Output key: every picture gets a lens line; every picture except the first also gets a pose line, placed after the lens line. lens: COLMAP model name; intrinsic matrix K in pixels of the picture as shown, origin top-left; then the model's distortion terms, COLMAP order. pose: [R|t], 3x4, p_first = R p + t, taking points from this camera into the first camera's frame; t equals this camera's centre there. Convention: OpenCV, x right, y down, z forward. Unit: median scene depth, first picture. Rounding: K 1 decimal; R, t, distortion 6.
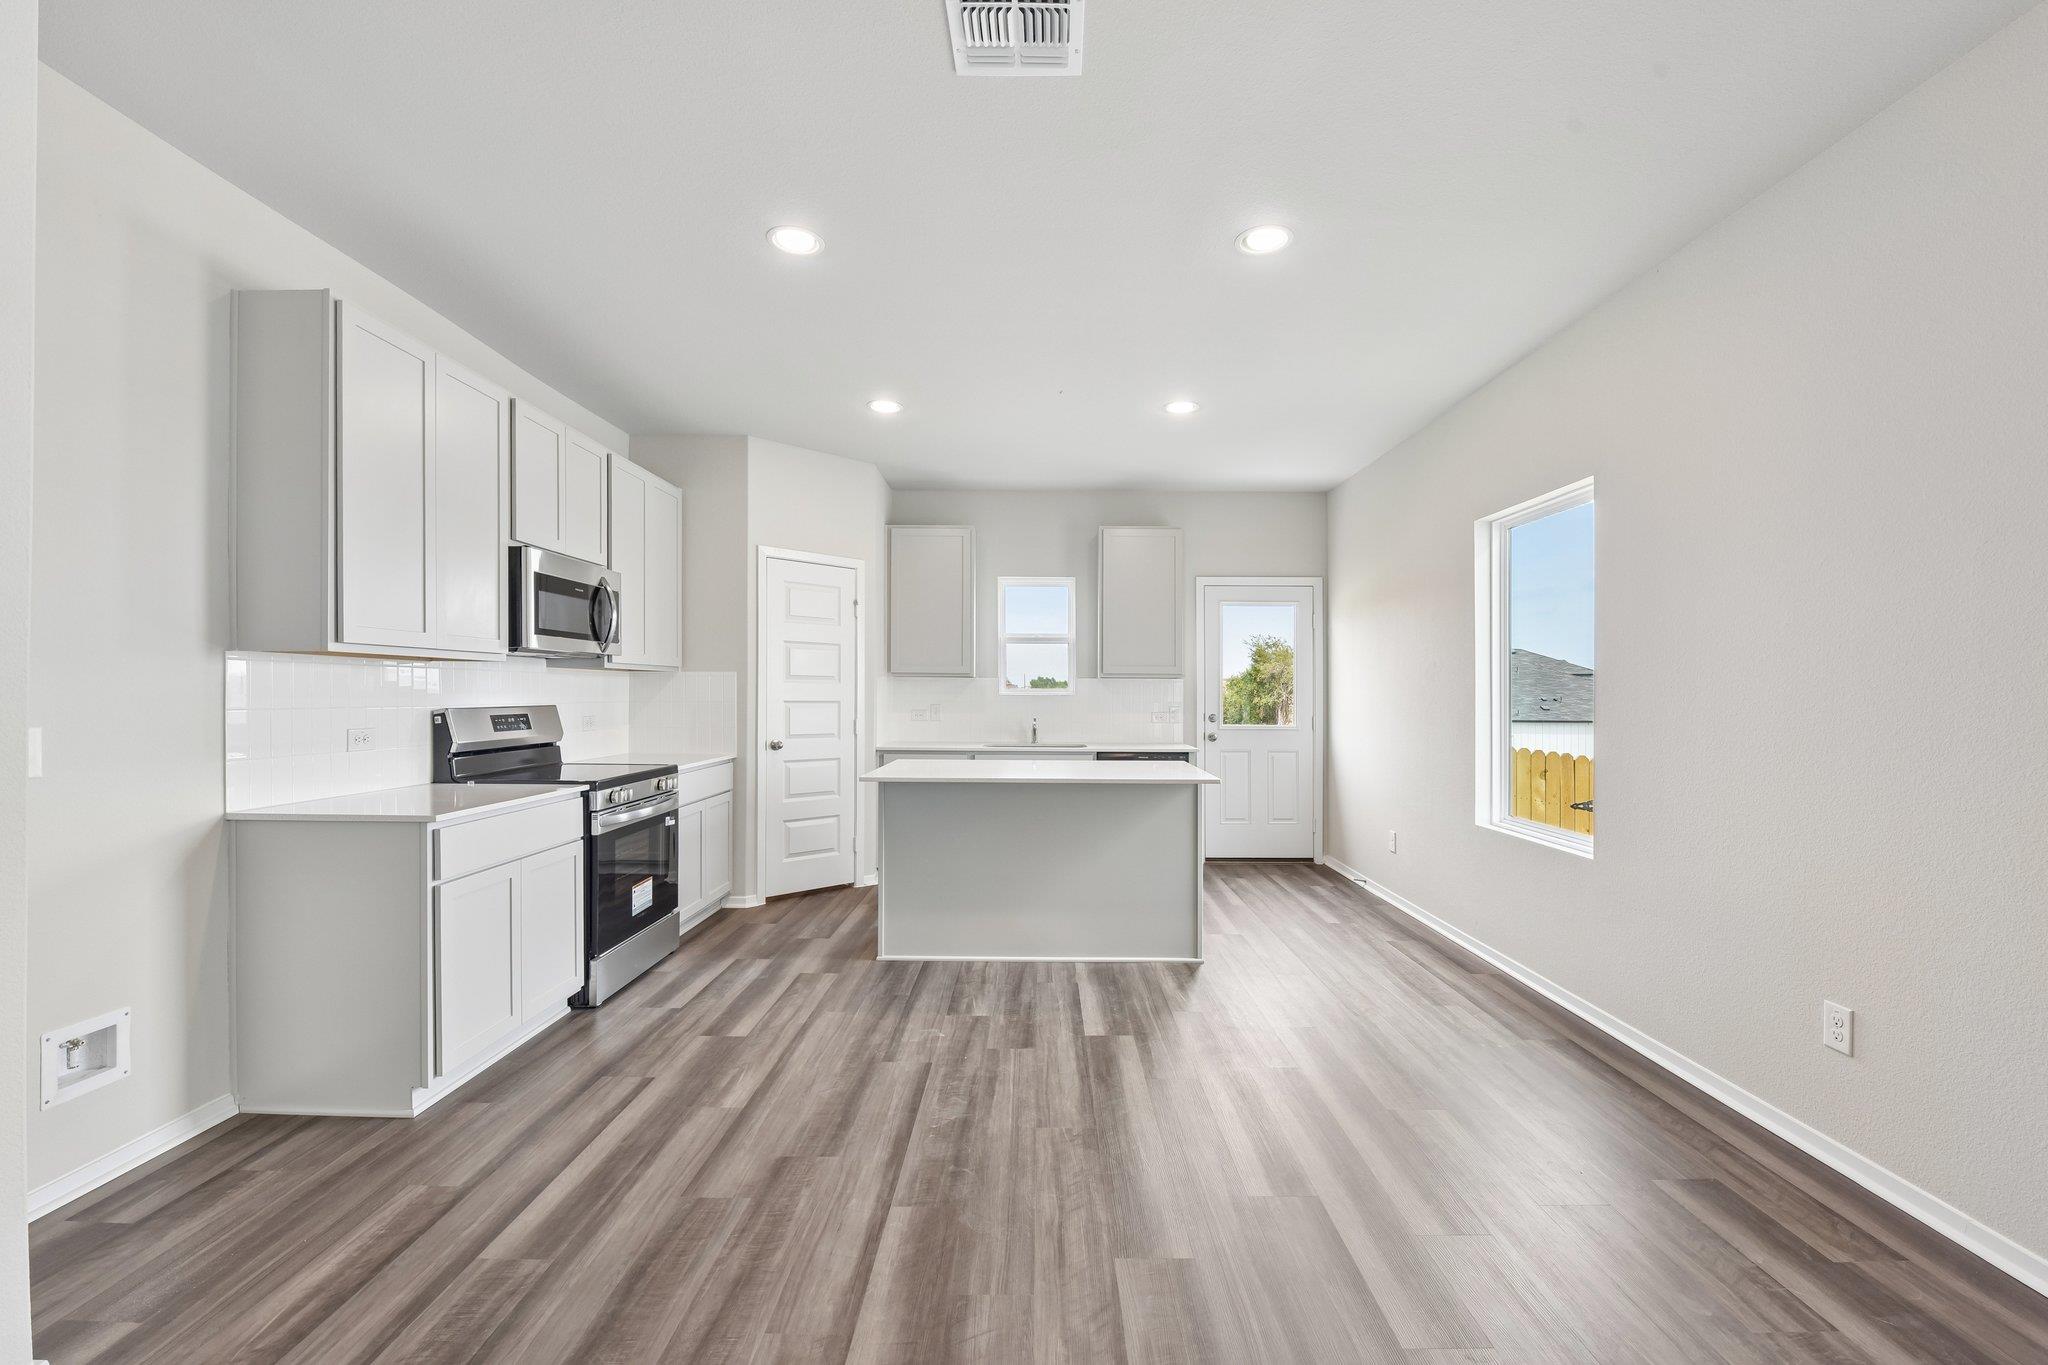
lens RADIAL K [[848.5, 0, 1040.3], [0, 848.5, 704.0], [0, 0, 1]] dist [-0.001361, -0.000339]
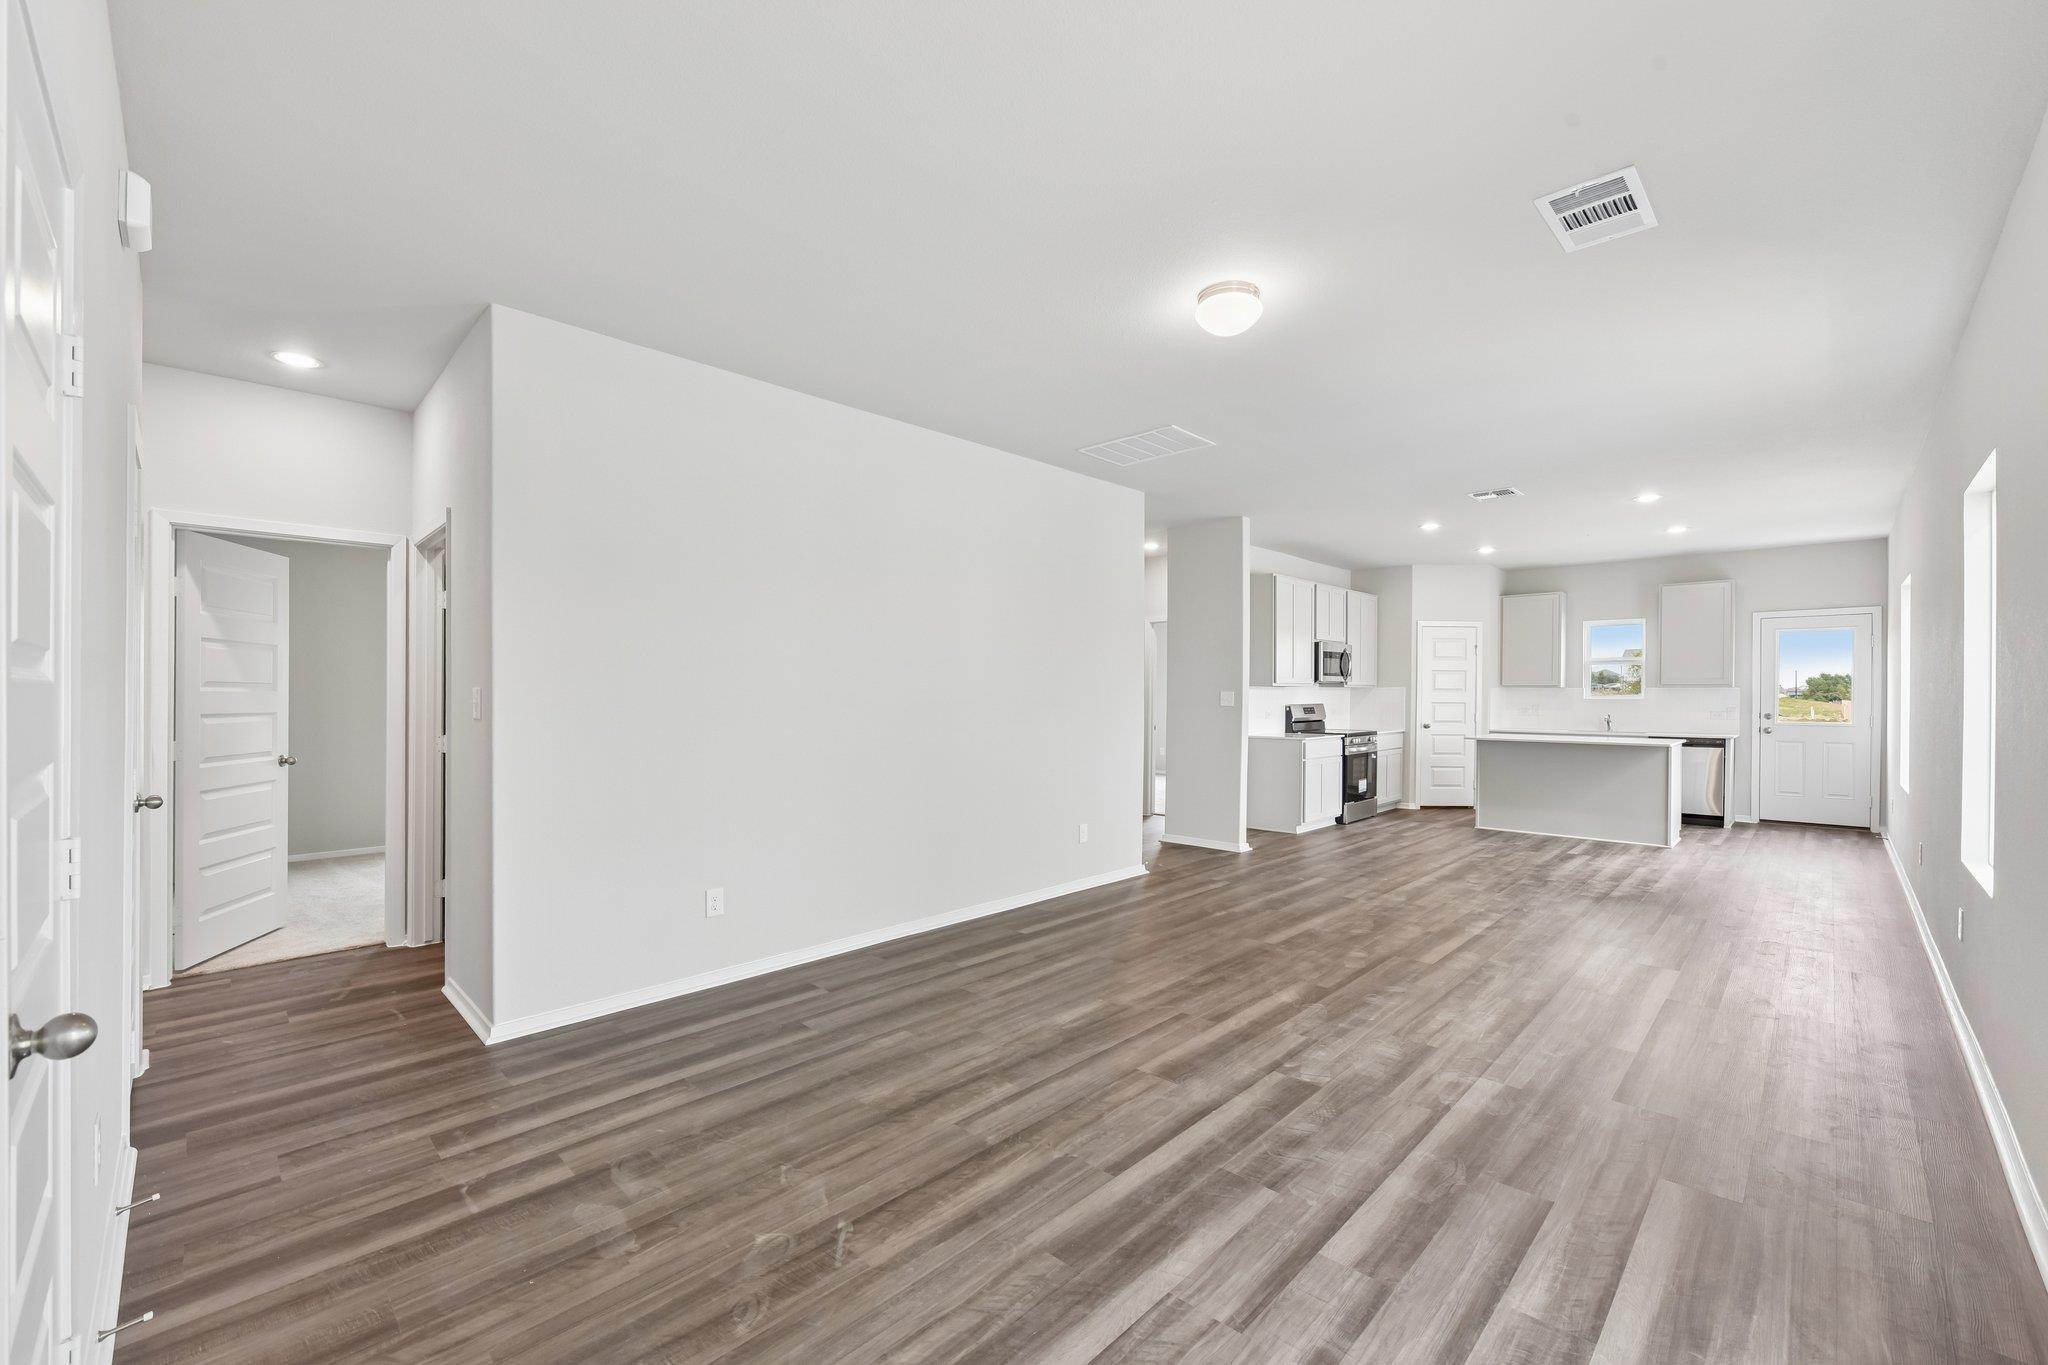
lens RADIAL K [[825.9, 0, 1049.7], [0, 825.9, 708.3], [0, 0, 1]] dist [0.001549, -0.000063]
pose [[0.724716, 0.008374, -0.688997, 0.458326], [-0.005869, 0.999965, 0.005980, 0.004642], [0.689023, -0.000290, 0.724740, -1.203132]]
